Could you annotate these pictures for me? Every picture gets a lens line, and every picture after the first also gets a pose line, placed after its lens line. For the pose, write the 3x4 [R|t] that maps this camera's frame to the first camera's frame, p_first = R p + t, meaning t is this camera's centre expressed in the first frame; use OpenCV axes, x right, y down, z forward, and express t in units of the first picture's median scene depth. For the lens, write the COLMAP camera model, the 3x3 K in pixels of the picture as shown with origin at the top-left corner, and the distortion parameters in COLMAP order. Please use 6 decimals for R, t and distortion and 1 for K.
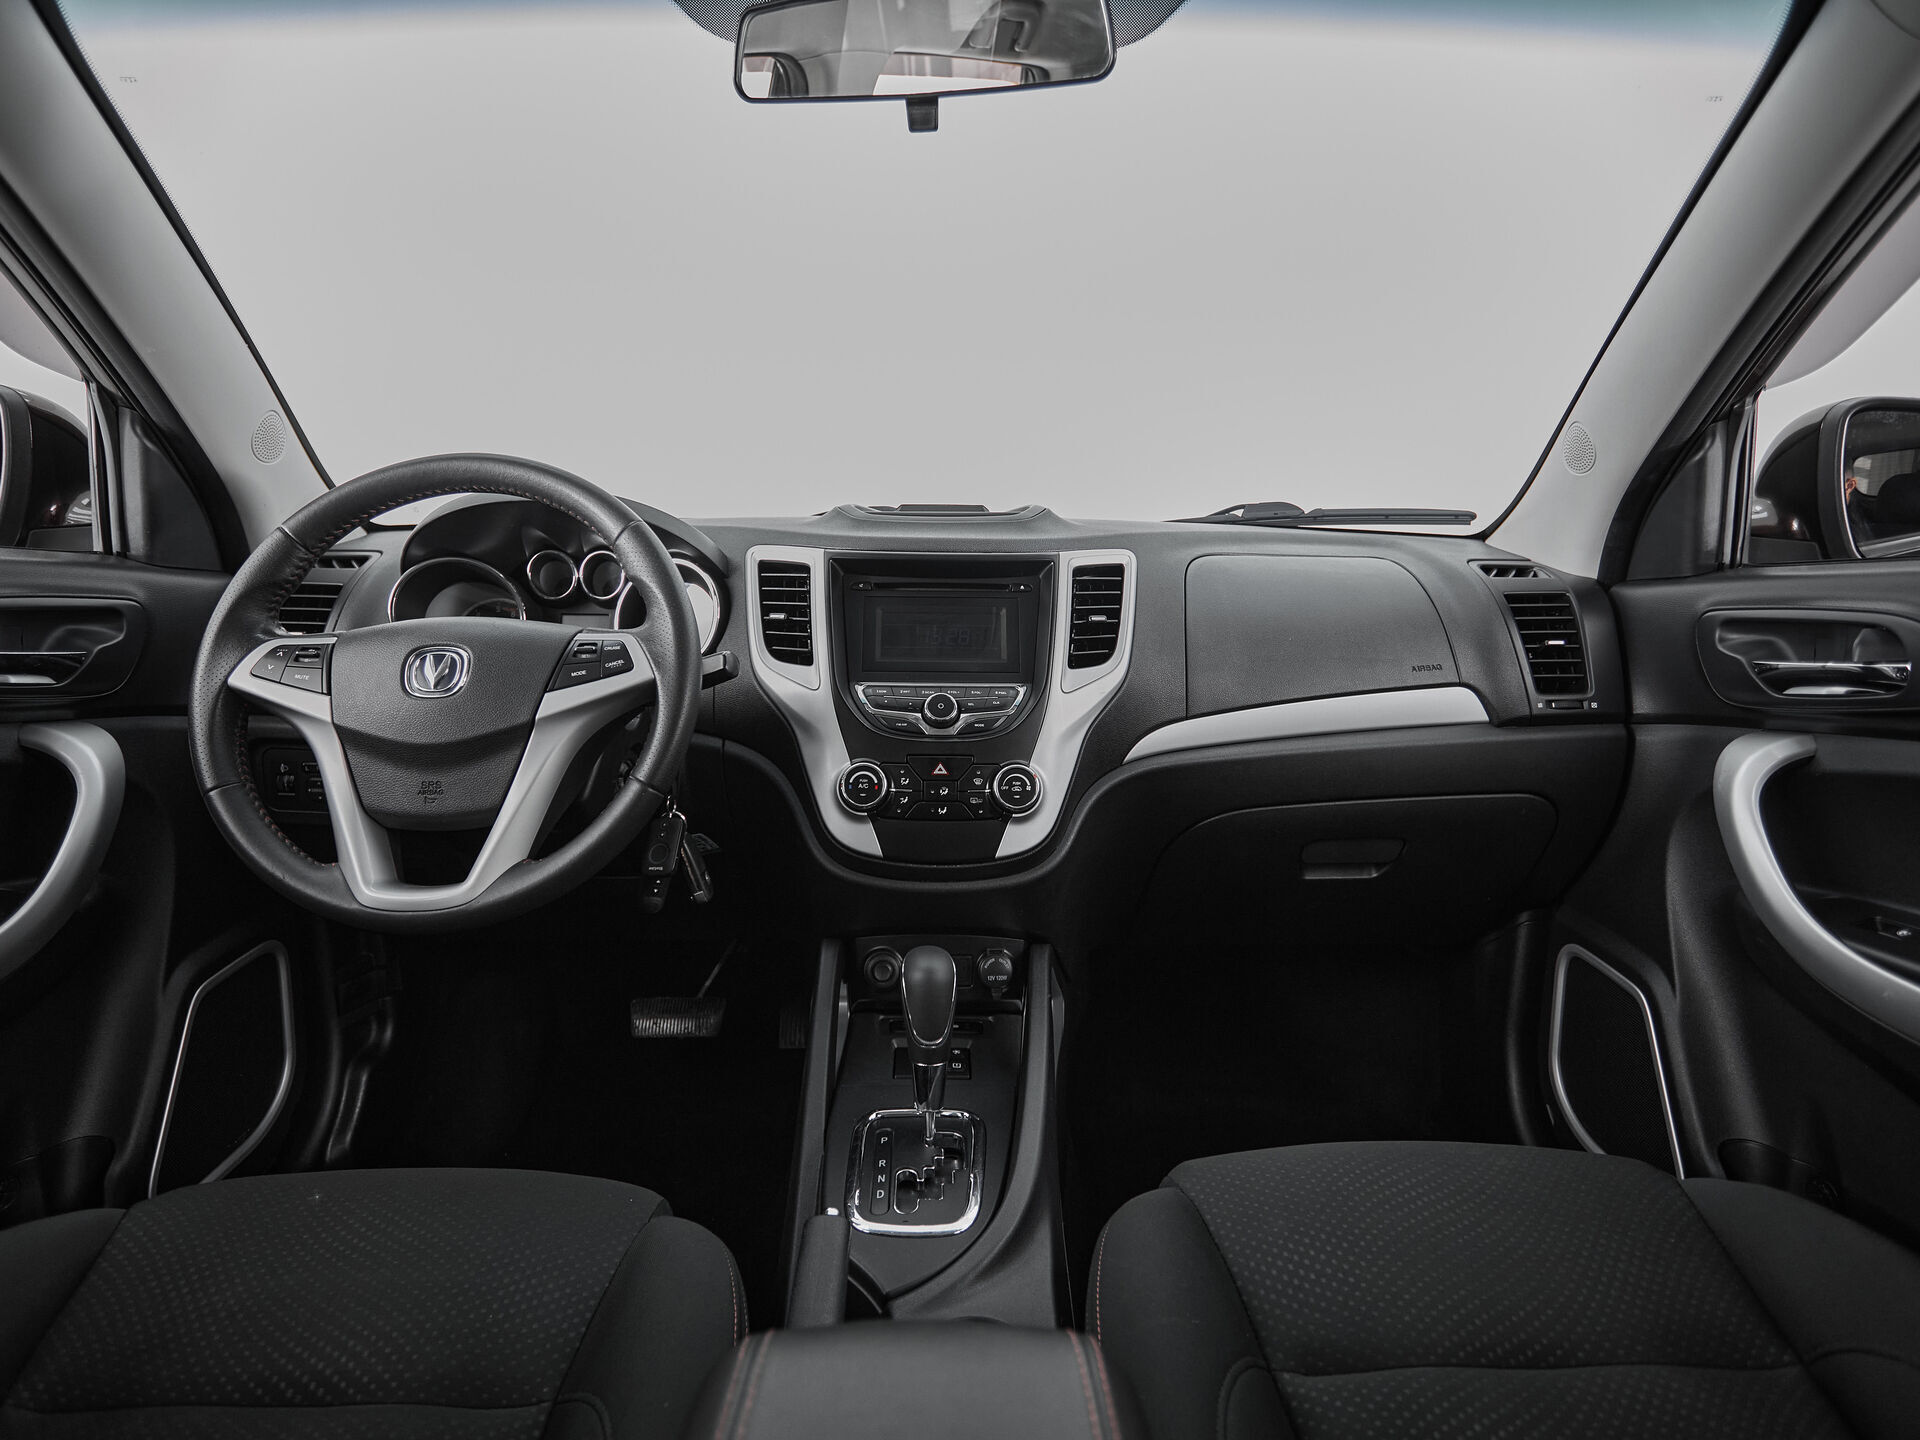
lens RADIAL K [[1014.9, 0, 960.0], [0, 1014.9, 720.0], [0, 0, 1]] dist [-0.011577, 0.000594]
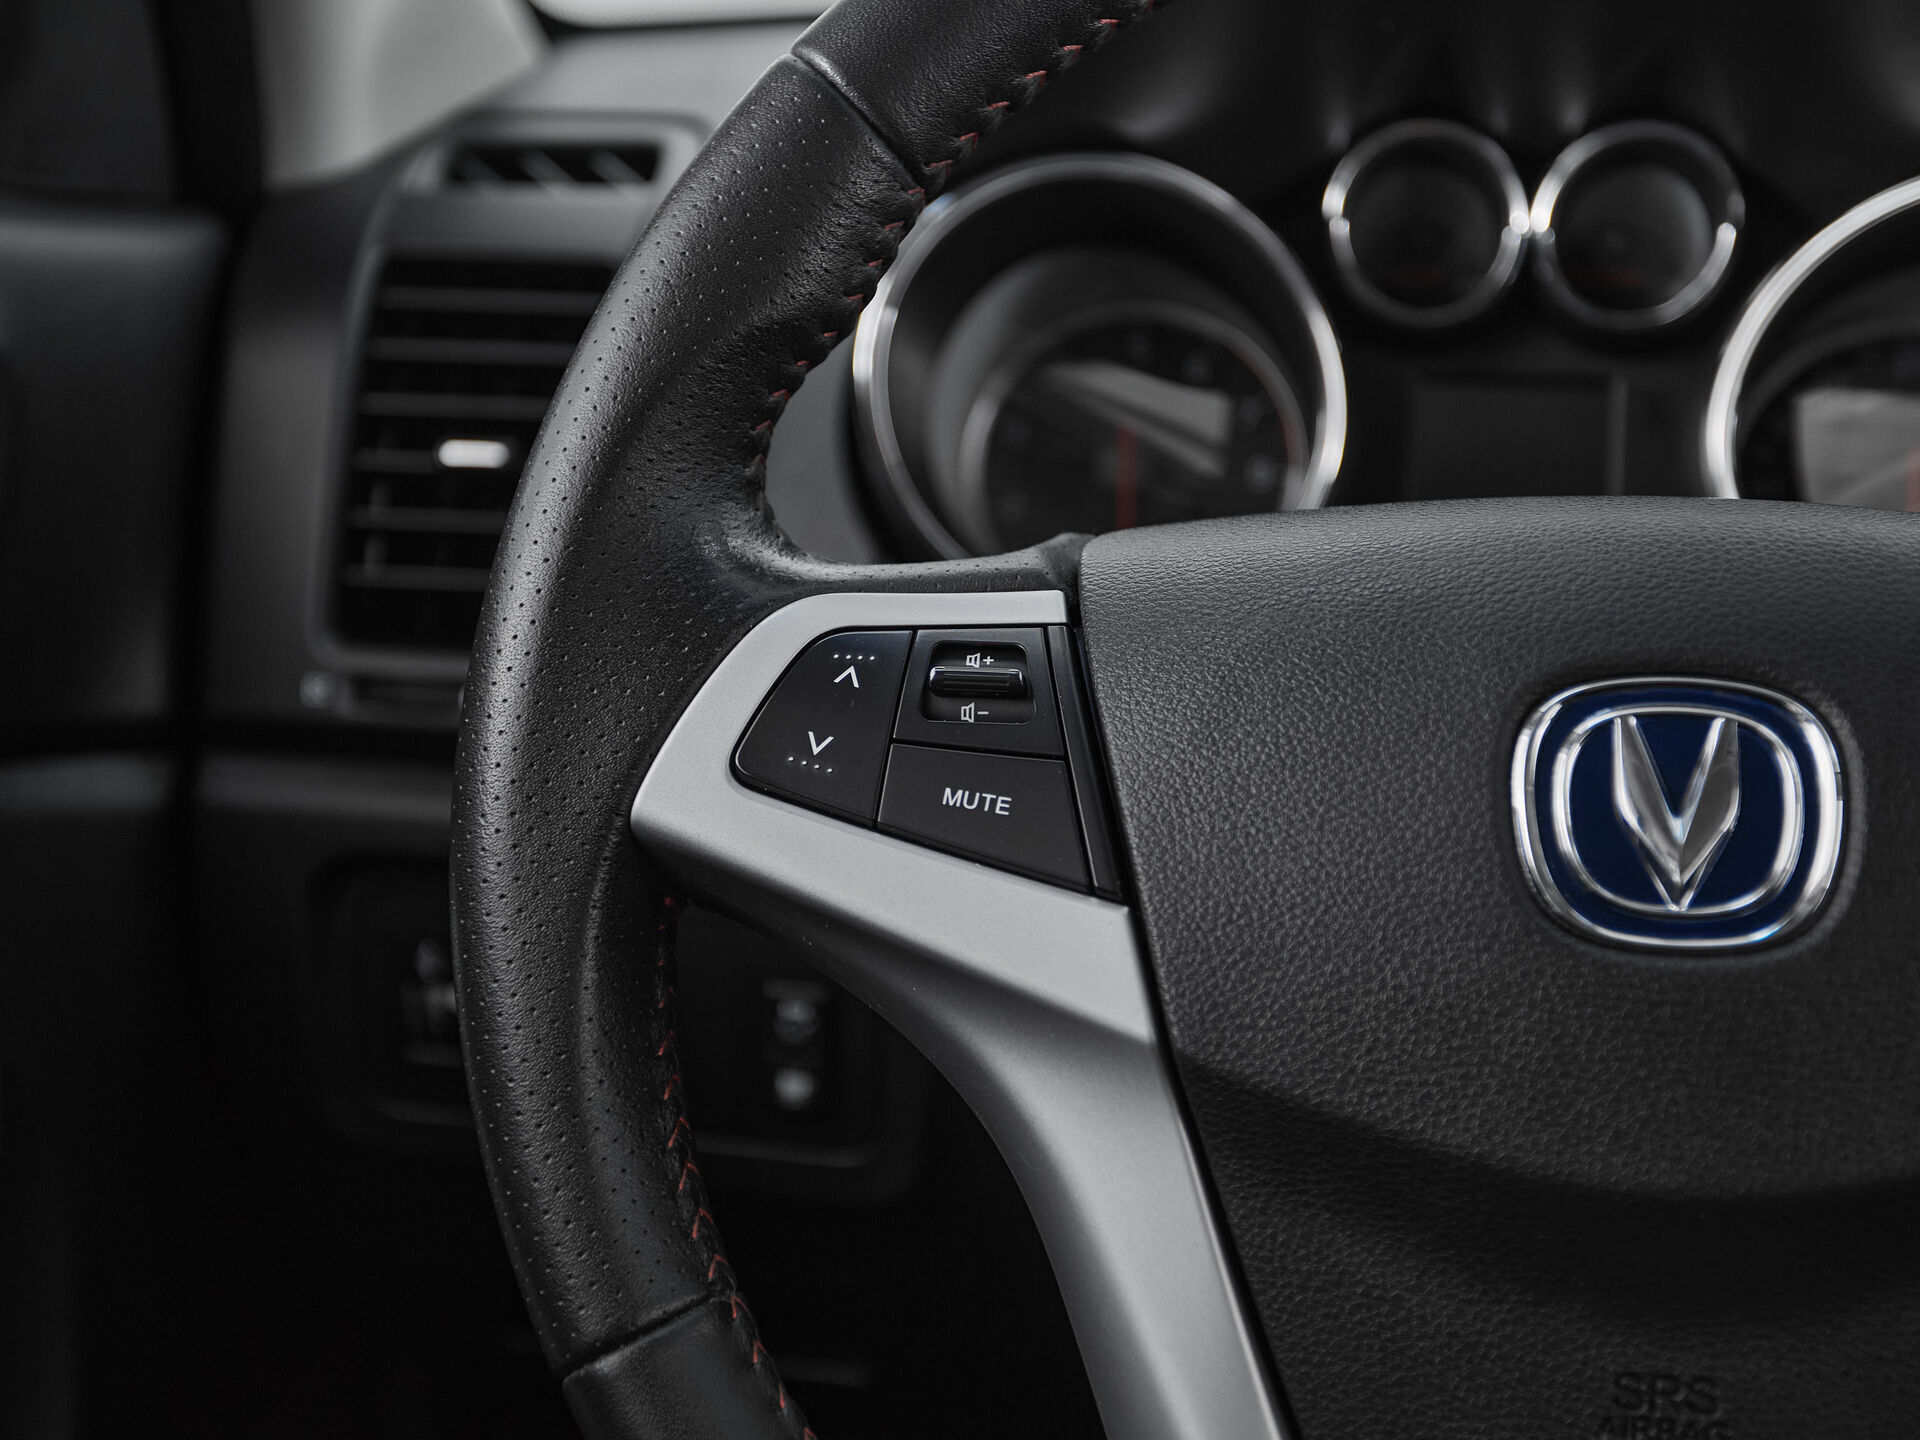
lens RADIAL K [[2575.0, 0, 960.0], [0, 2575.0, 720.0], [0, 0, 1]] dist [0.060550, -0.007188]
pose [[0.986088, 0.037313, -0.161982, -0.458568], [-0.022955, 0.995711, 0.089623, -0.085568], [0.164632, -0.084658, 0.982715, 0.388611]]
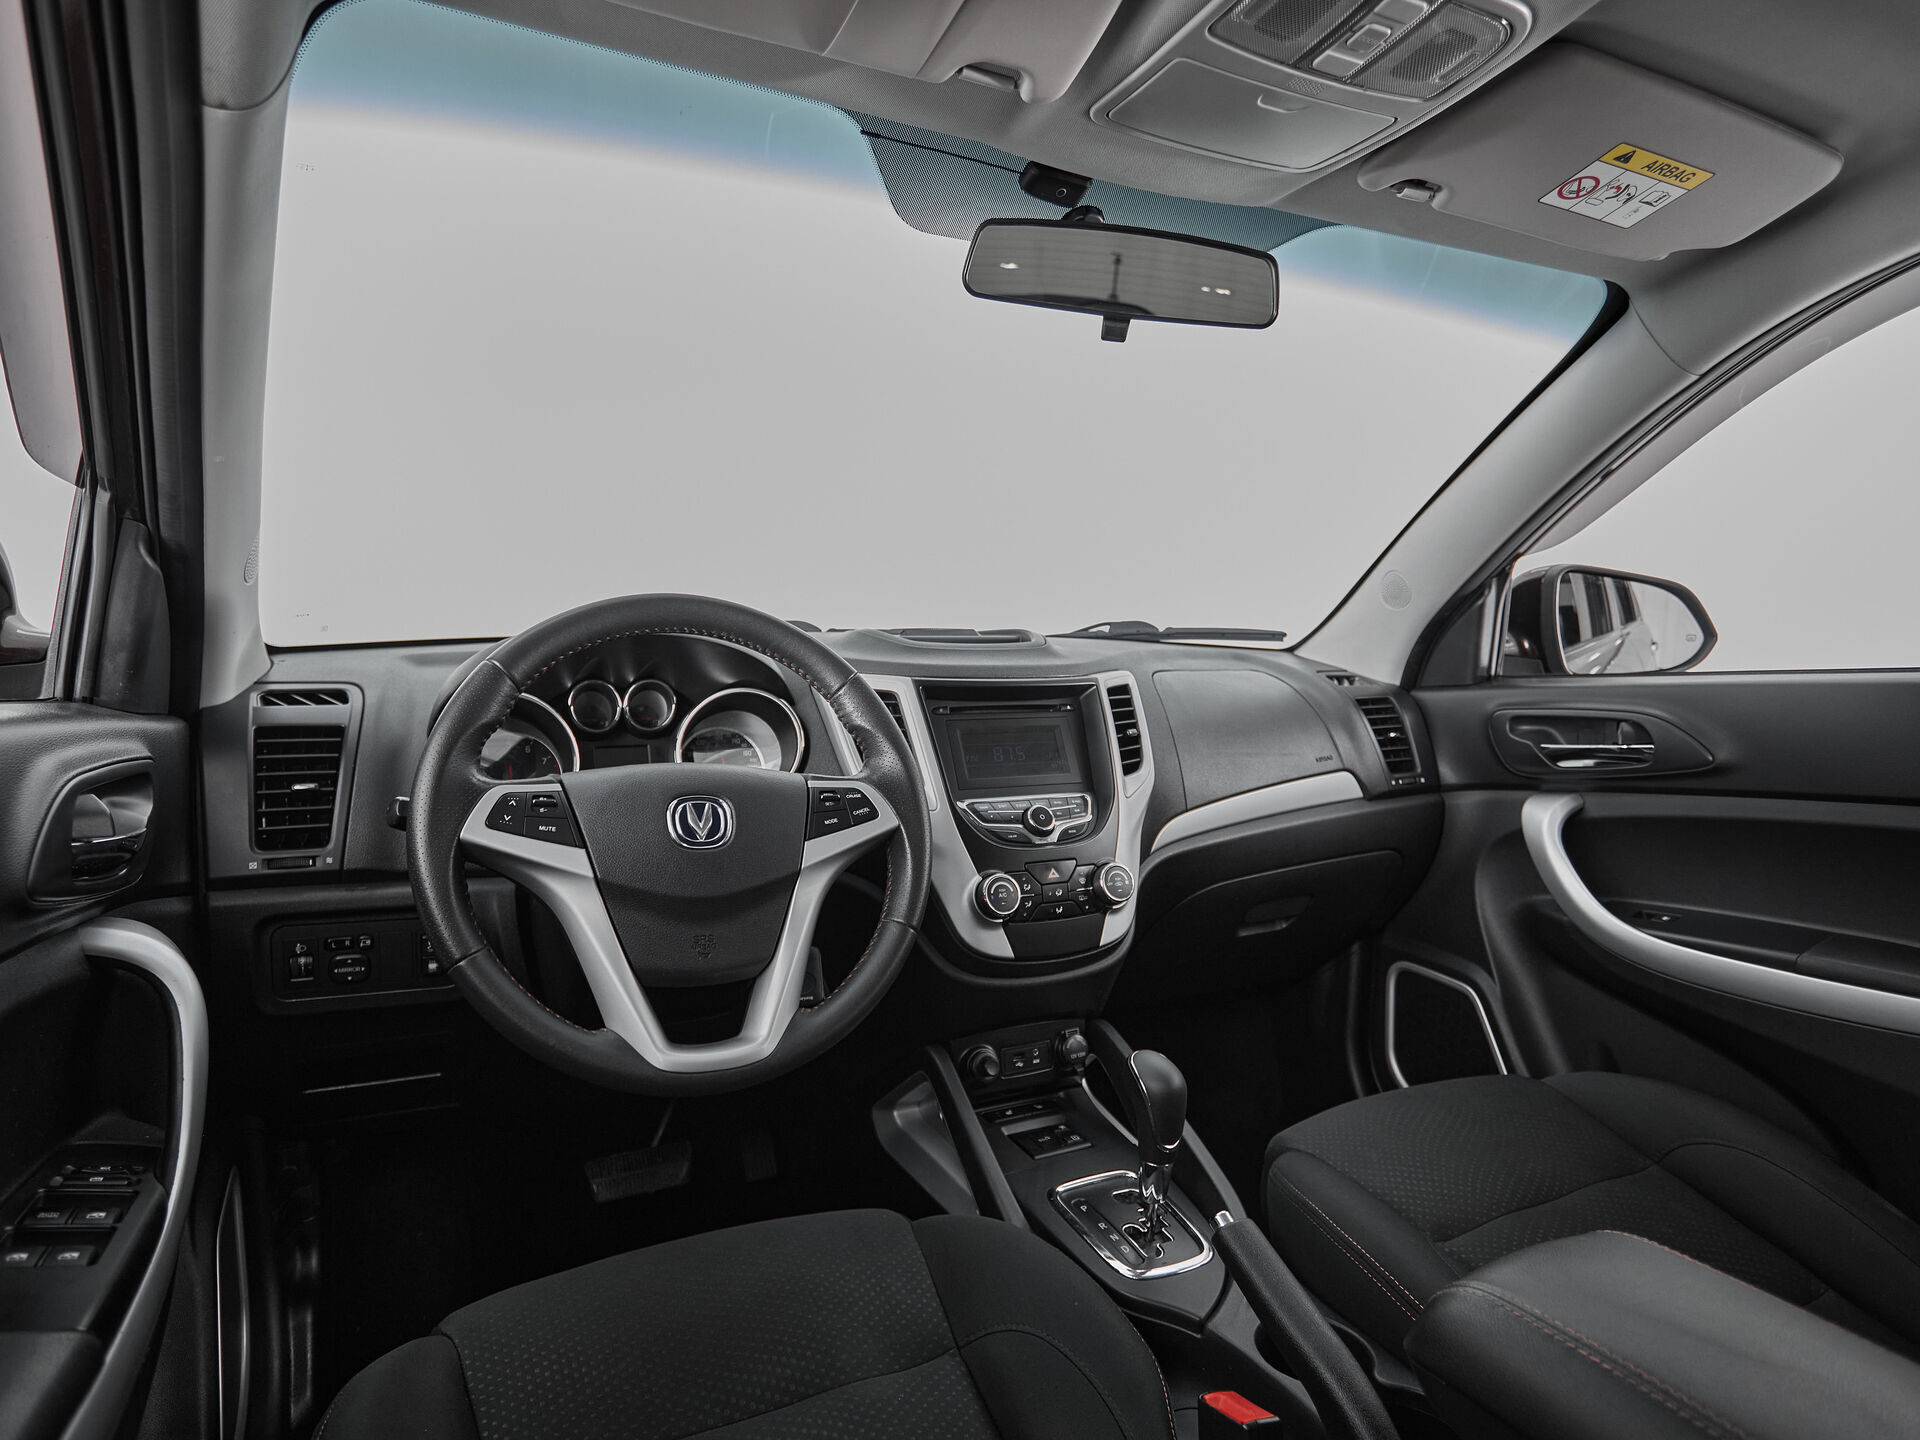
lens RADIAL K [[1056.1, 0, 960.3], [0, 1056.1, 756.0], [0, 0, 1]] dist [-0.013942, 0.000197]
pose [[0.906387, -0.049512, 0.419538, -0.570695], [0.069446, 0.997061, -0.032365, -0.048116], [-0.416702, 0.058470, 0.907161, -0.023178]]
